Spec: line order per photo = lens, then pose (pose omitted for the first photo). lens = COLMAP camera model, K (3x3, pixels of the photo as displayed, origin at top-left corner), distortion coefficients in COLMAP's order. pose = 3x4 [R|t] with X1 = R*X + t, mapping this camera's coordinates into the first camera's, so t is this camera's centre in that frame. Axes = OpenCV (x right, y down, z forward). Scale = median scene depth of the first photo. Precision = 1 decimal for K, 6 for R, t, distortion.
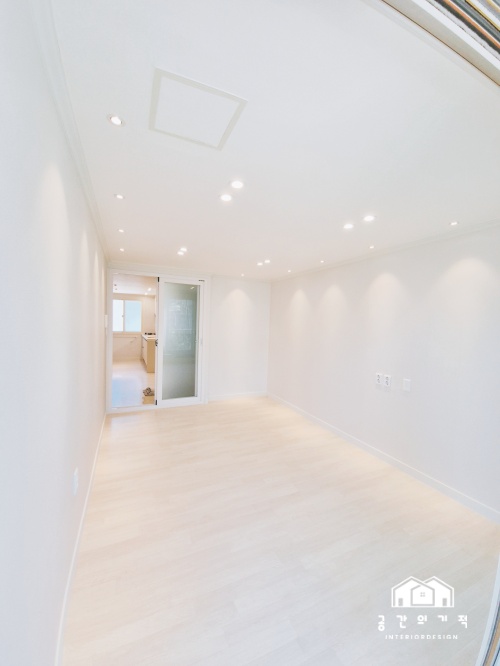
lens RADIAL K [[270.8, 0, 252.2], [0, 270.8, 335.1], [0, 0, 1]] dist [0.013851, -0.010212]
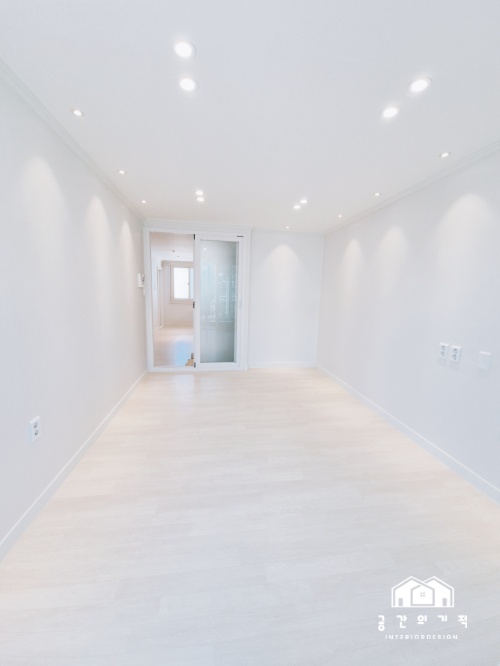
lens RADIAL K [[270.8, 0, 252.2], [0, 270.8, 335.1], [0, 0, 1]] dist [0.013851, -0.010212]
pose [[0.958360, 0.039840, -0.282771, 0.134358], [-0.011487, 0.994797, 0.101228, 0.038530], [0.285333, -0.093764, 0.953831, 0.128778]]
